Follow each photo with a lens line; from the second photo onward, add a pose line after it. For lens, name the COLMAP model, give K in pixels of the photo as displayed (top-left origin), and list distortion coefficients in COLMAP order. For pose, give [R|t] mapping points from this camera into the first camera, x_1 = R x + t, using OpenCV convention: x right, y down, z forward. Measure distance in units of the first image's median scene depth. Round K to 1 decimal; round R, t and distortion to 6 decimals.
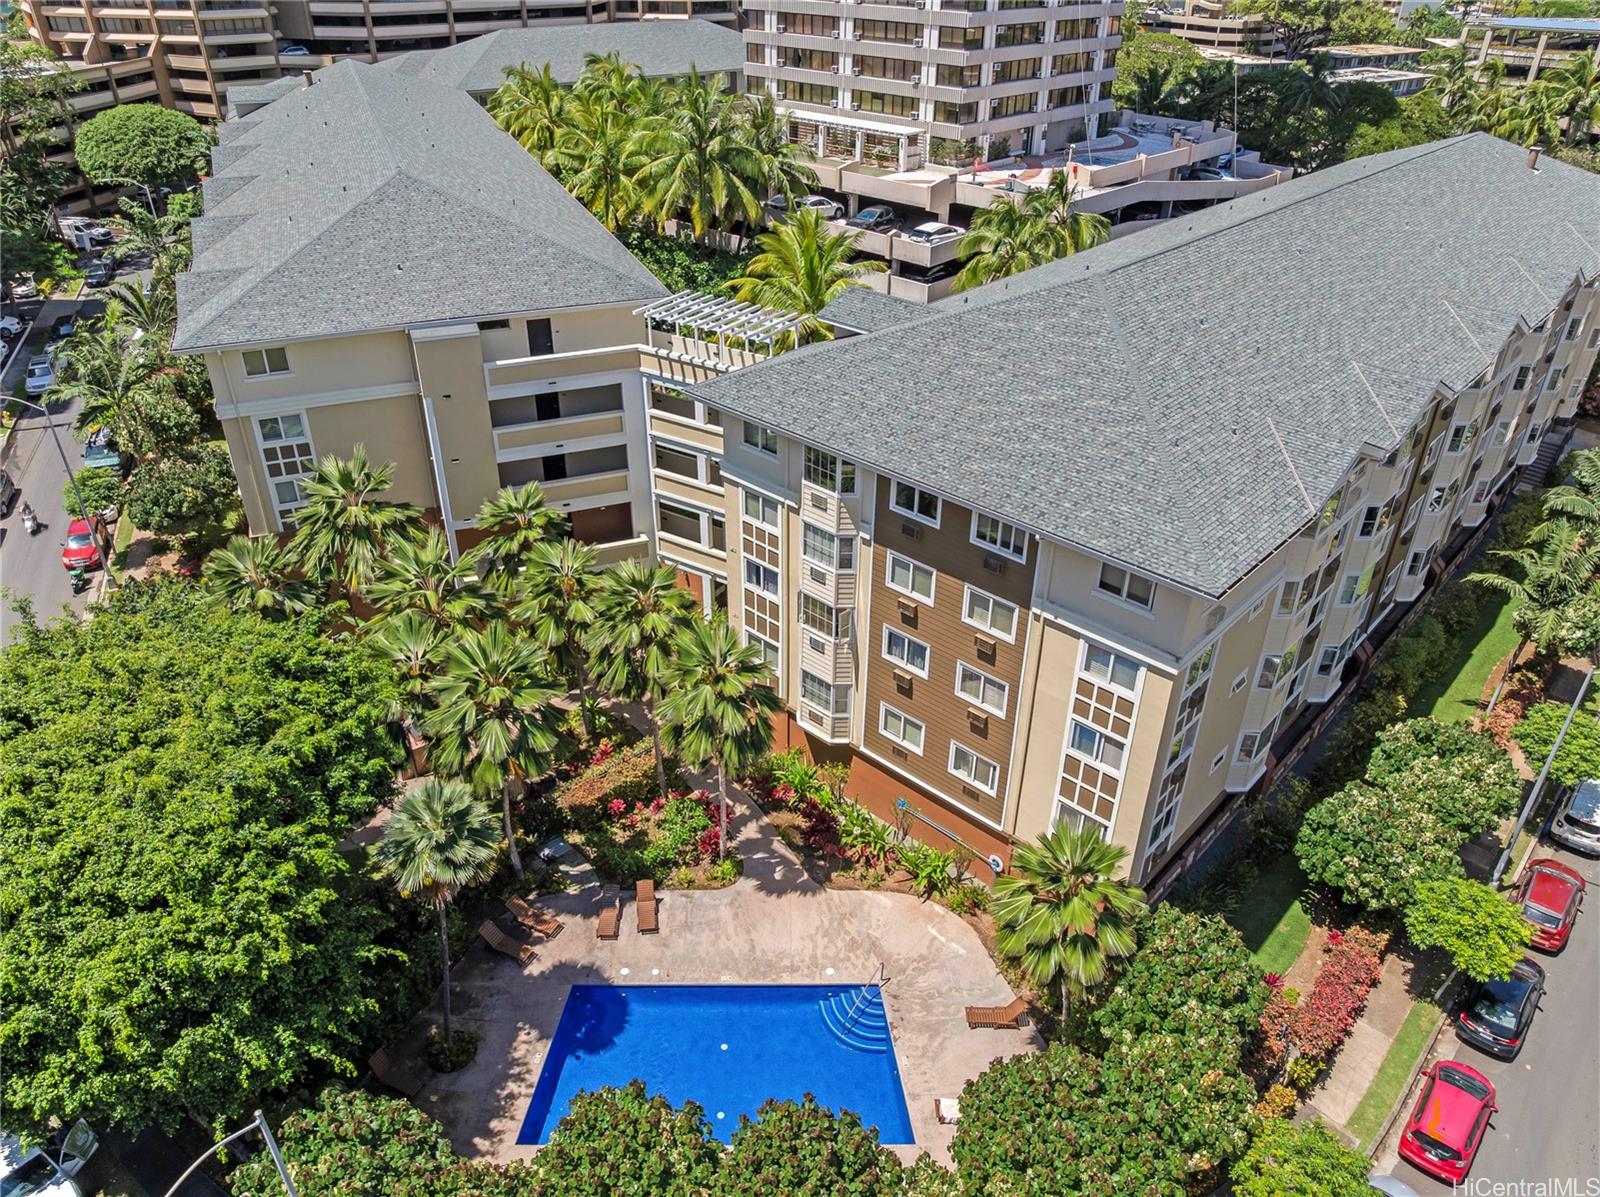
lens RADIAL K [[1120.6, 0, 812.2], [0, 1120.6, 599.5], [0, 0, 1]] dist [-0.030920, -0.004830]
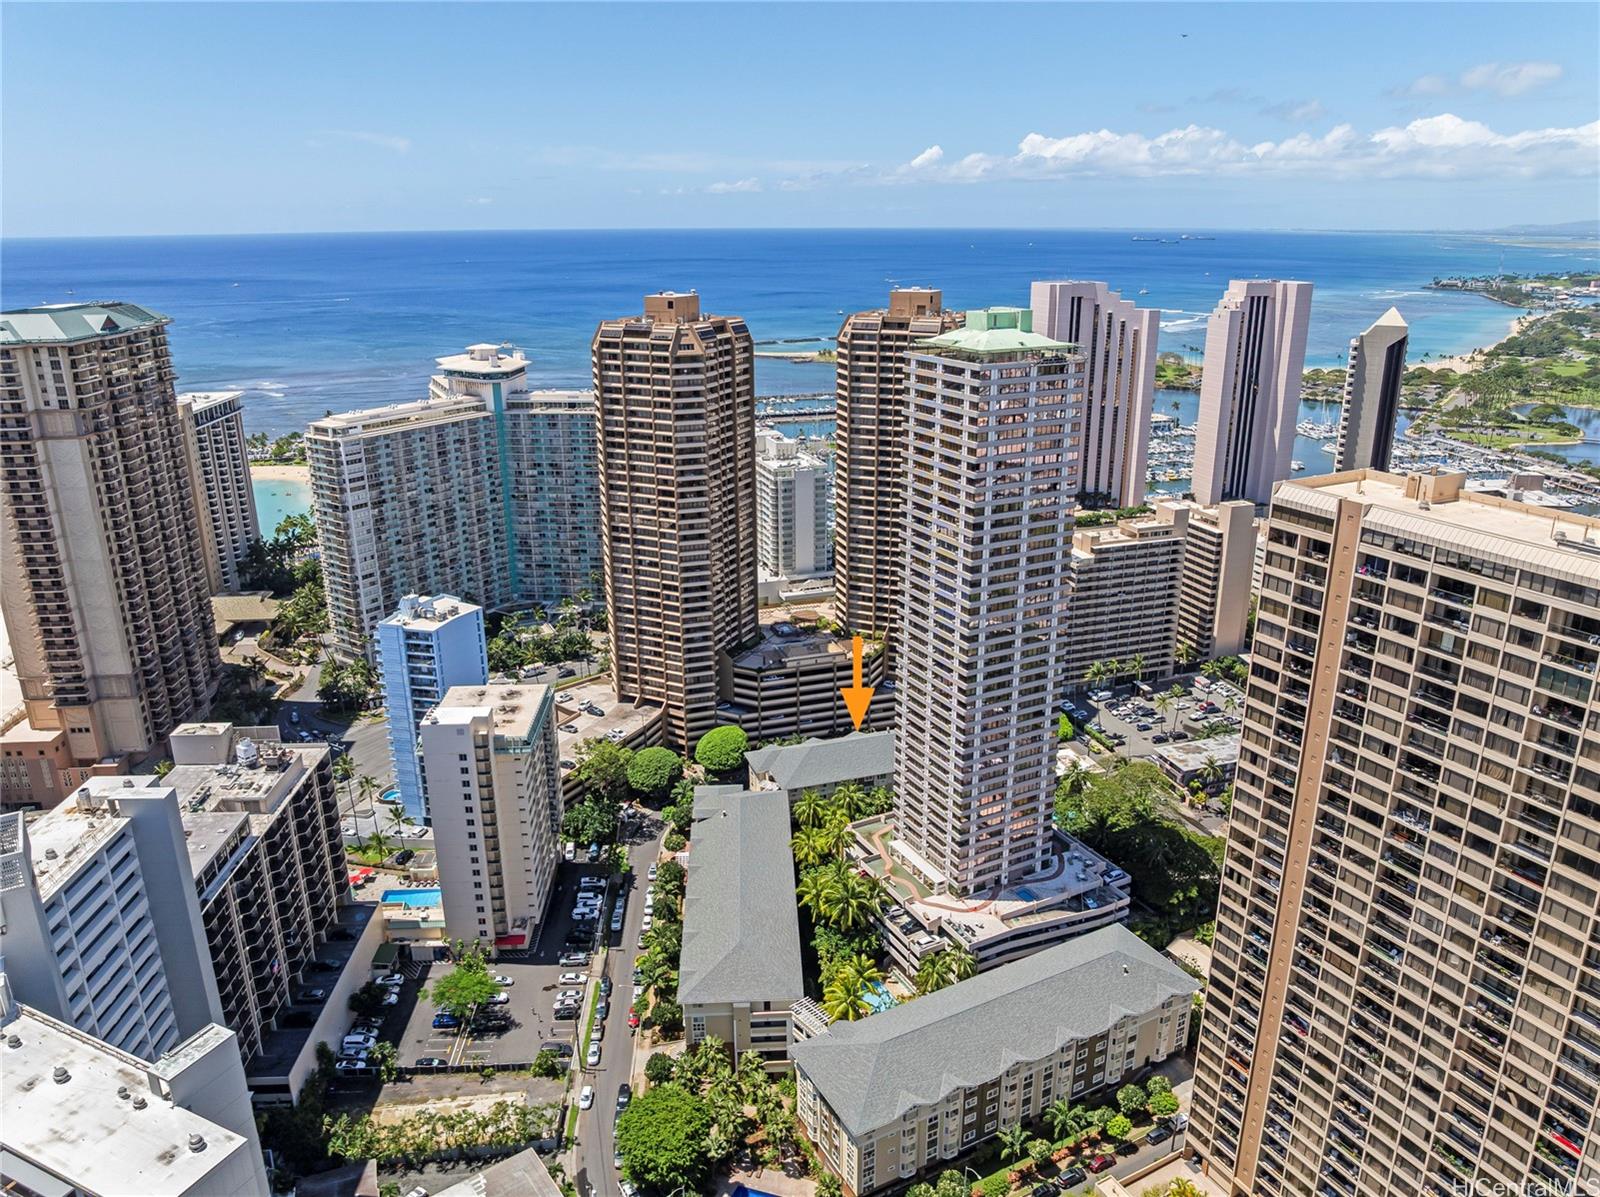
lens RADIAL K [[1120.6, 0, 812.2], [0, 1120.6, 599.5], [0, 0, 1]] dist [-0.030920, -0.004830]
pose [[0.945246, 0.082683, -0.315711, 1.205823], [-0.154701, 0.965304, -0.210372, -0.979828], [0.287363, 0.247694, 0.925241, -3.423372]]
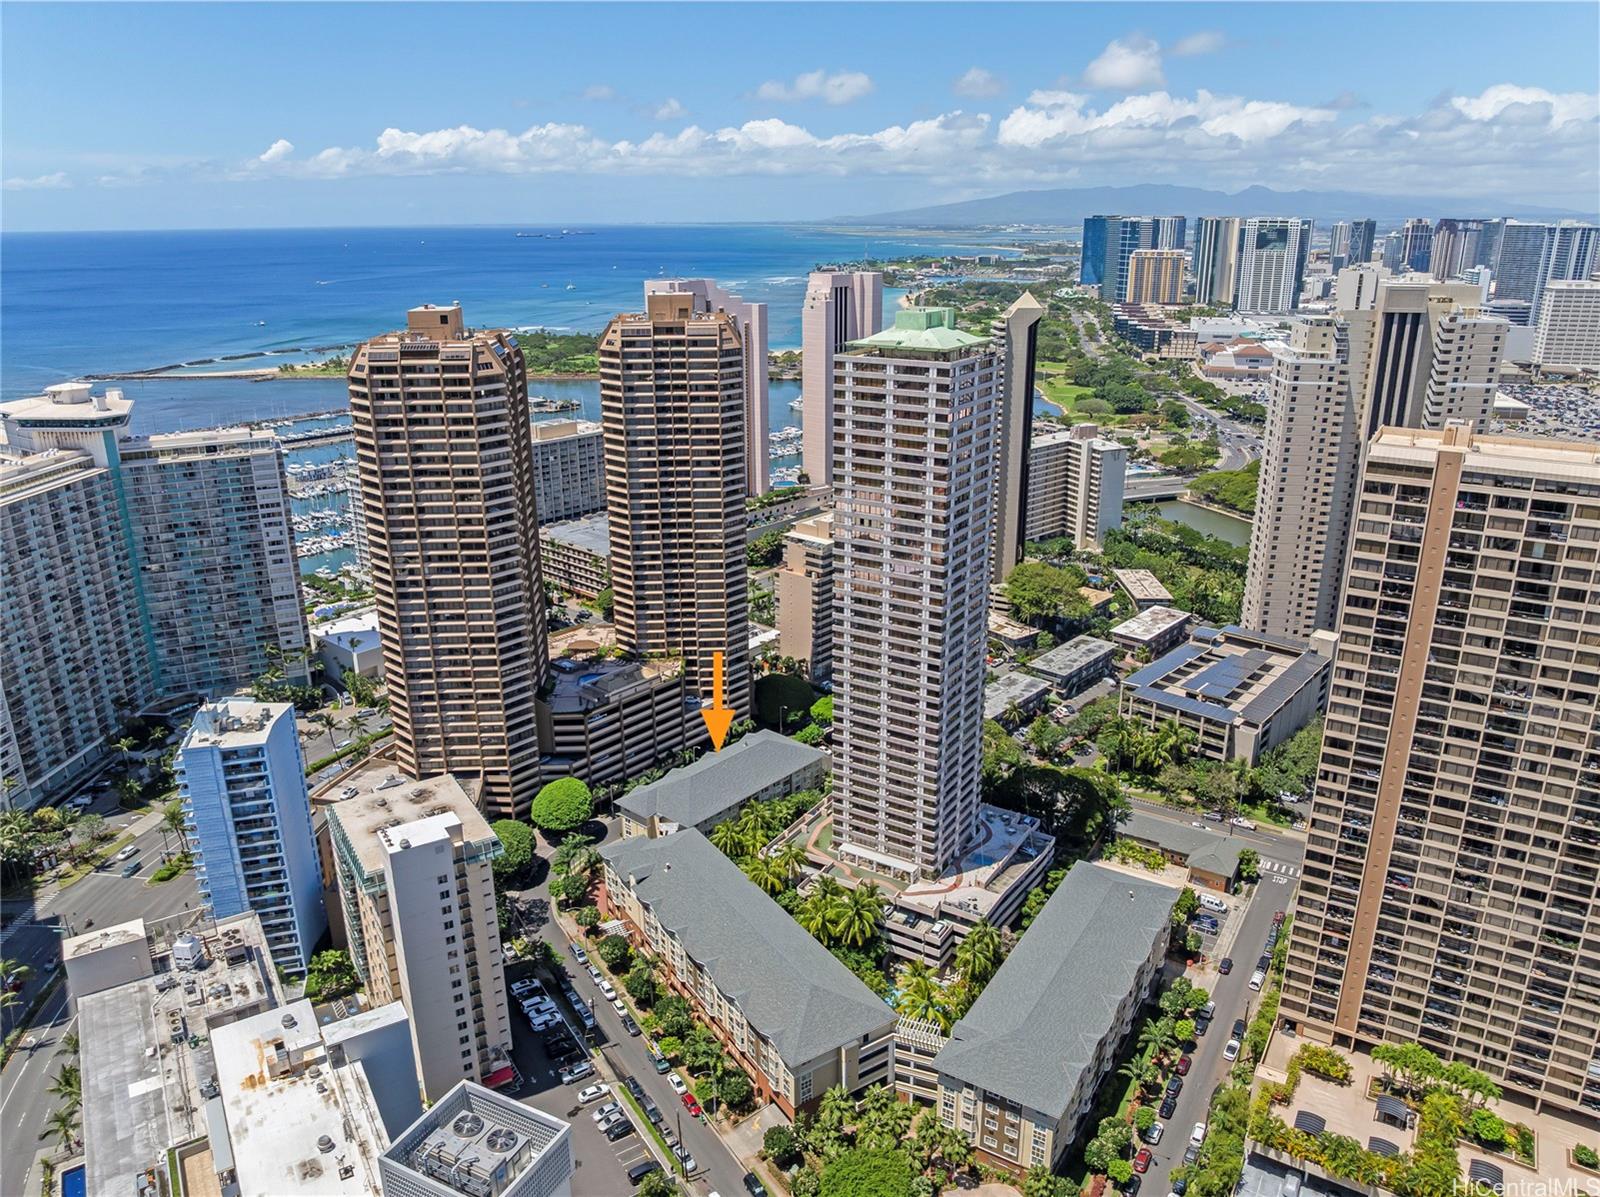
lens RADIAL K [[1120.6, 0, 812.2], [0, 1120.6, 599.5], [0, 0, 1]] dist [-0.030920, -0.004830]
pose [[0.981811, -0.082970, 0.170772, -1.144580], [0.119515, 0.968974, -0.216346, -1.056585], [-0.147523, 0.232821, 0.961266, -3.450093]]
